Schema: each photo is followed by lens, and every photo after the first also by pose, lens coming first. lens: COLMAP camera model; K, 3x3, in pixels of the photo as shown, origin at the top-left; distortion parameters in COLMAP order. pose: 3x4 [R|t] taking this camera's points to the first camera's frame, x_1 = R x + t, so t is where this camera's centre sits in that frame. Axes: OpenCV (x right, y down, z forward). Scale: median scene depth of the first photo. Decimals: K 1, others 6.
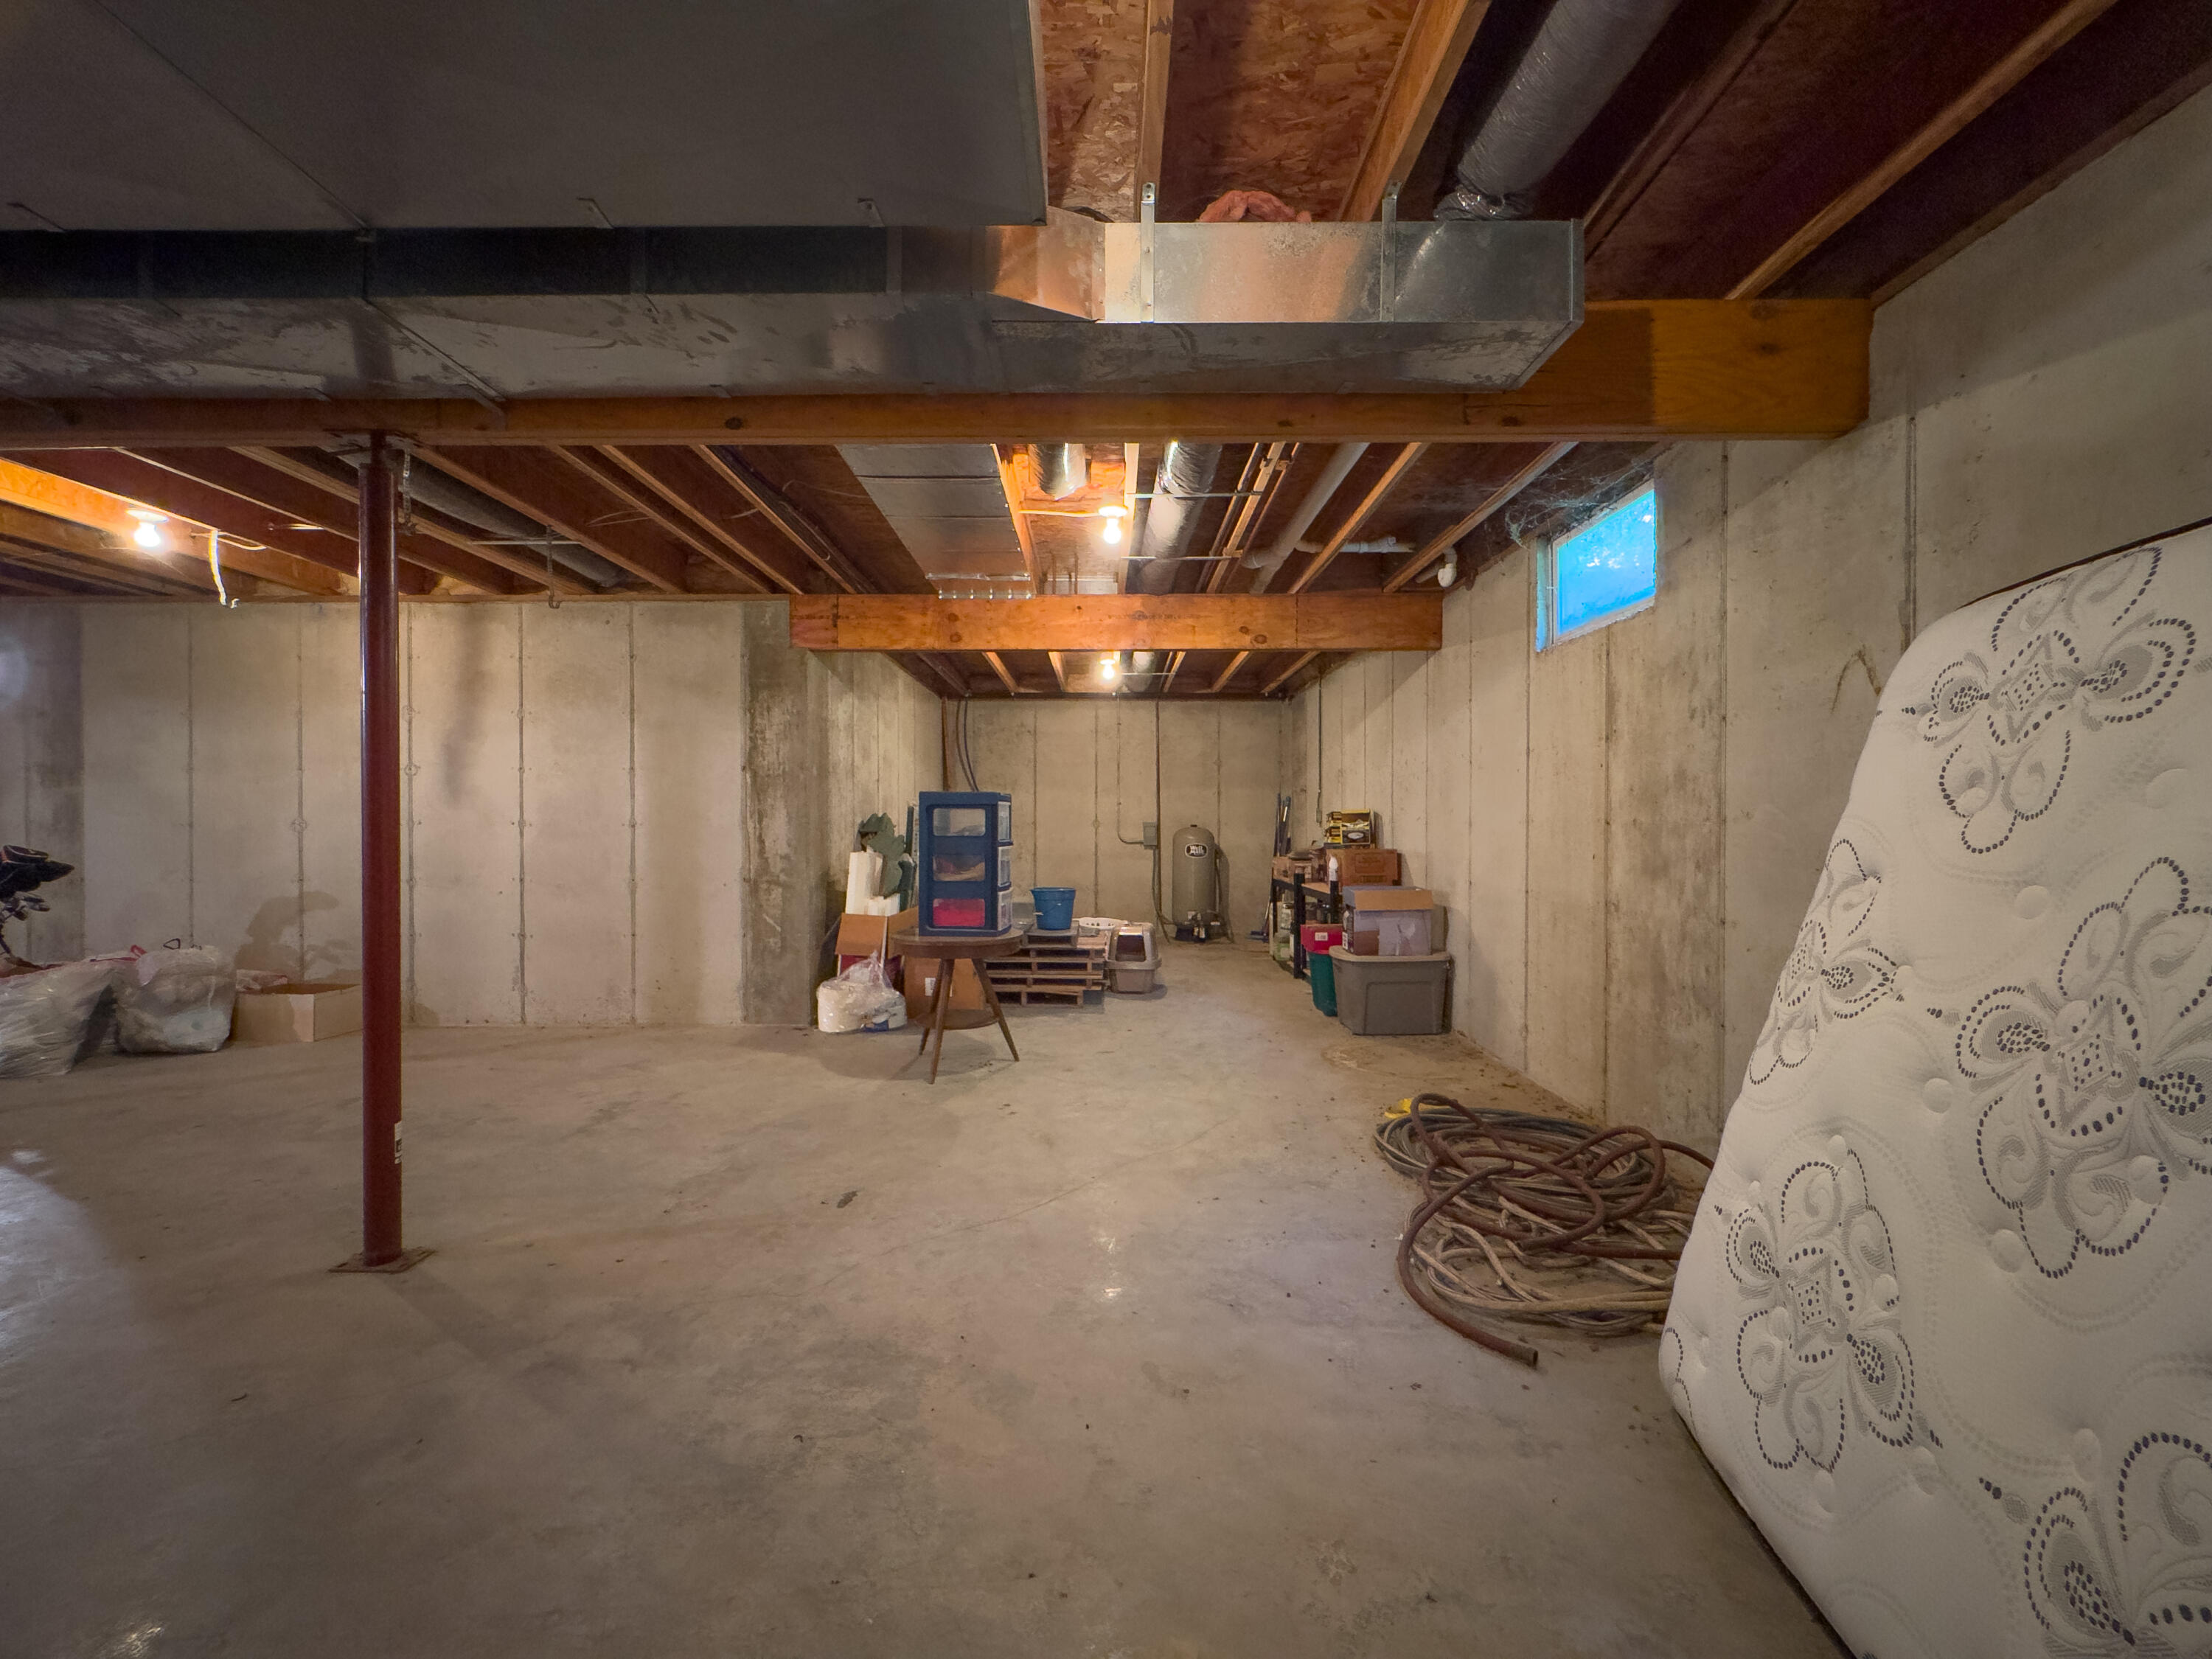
lens RADIAL K [[887.6, 0, 1106.1], [0, 887.6, 830.6], [0, 0, 1]] dist [-0.003770, 0.000584]
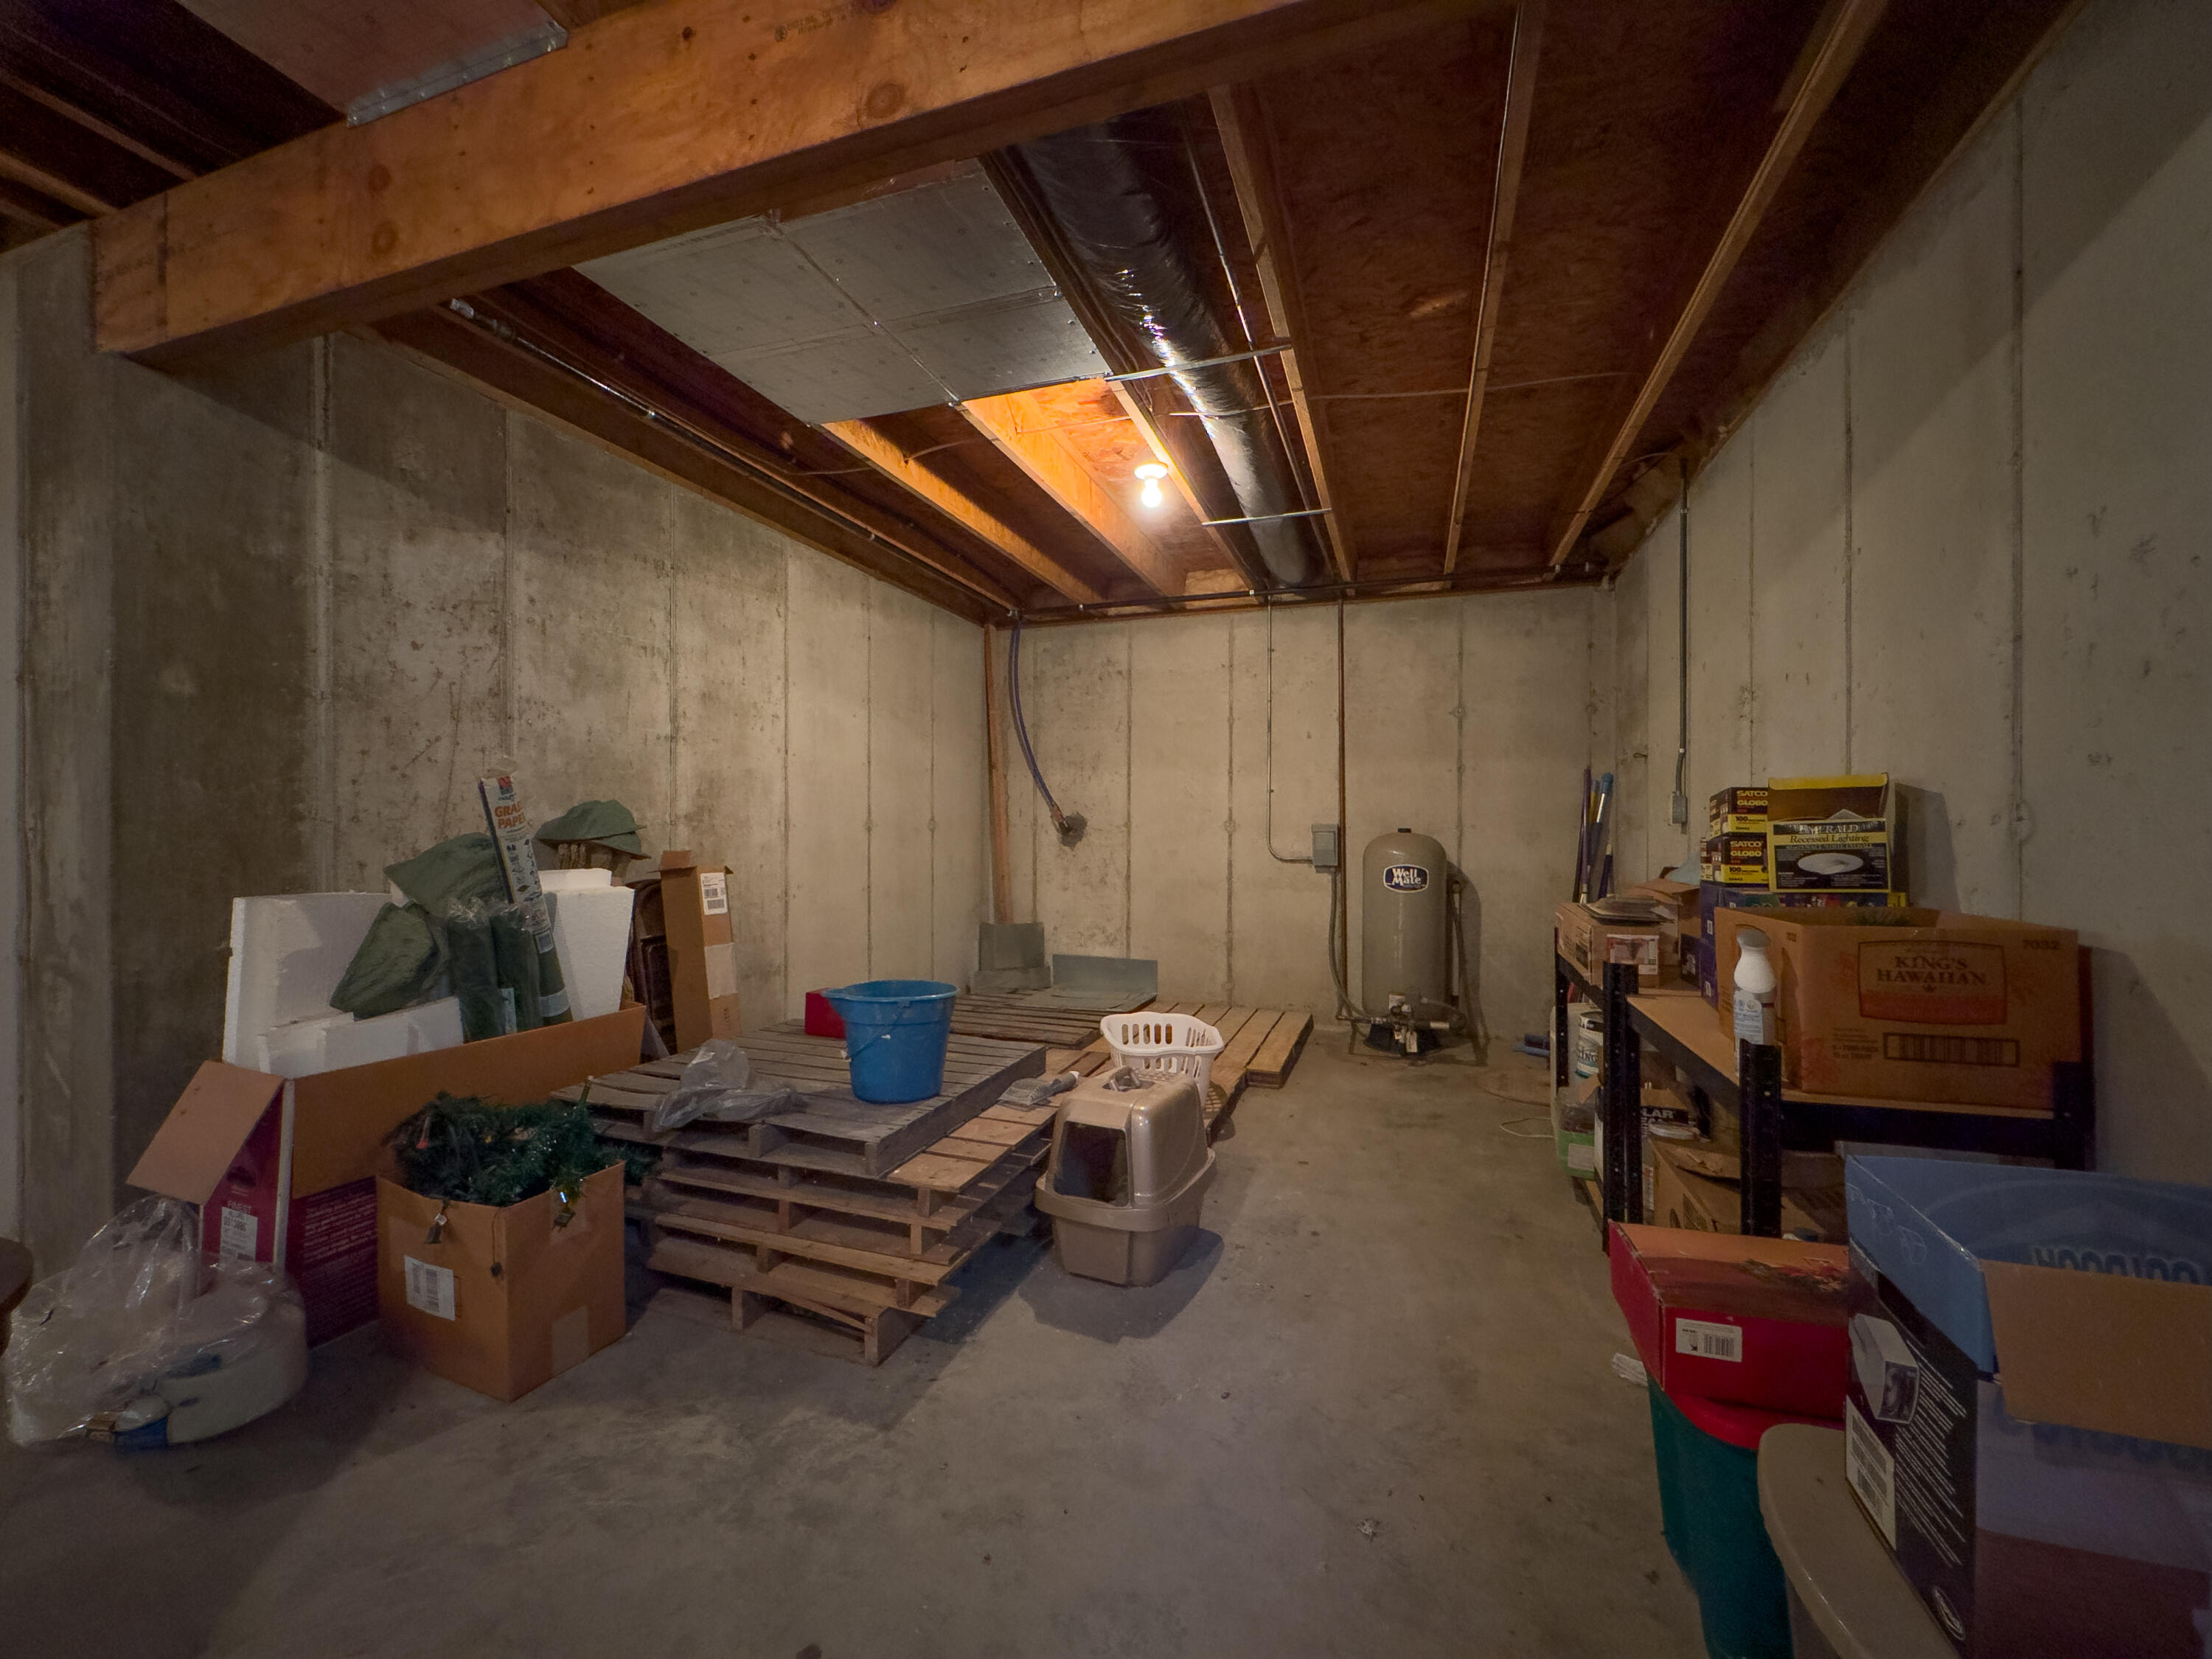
lens RADIAL K [[887.6, 0, 1106.1], [0, 887.6, 830.6], [0, 0, 1]] dist [-0.003770, 0.000584]
pose [[0.945307, 0.003177, -0.326167, 0.113252], [-0.005076, 0.999975, -0.004969, -0.001927], [0.326143, 0.006353, 0.945299, 0.486040]]
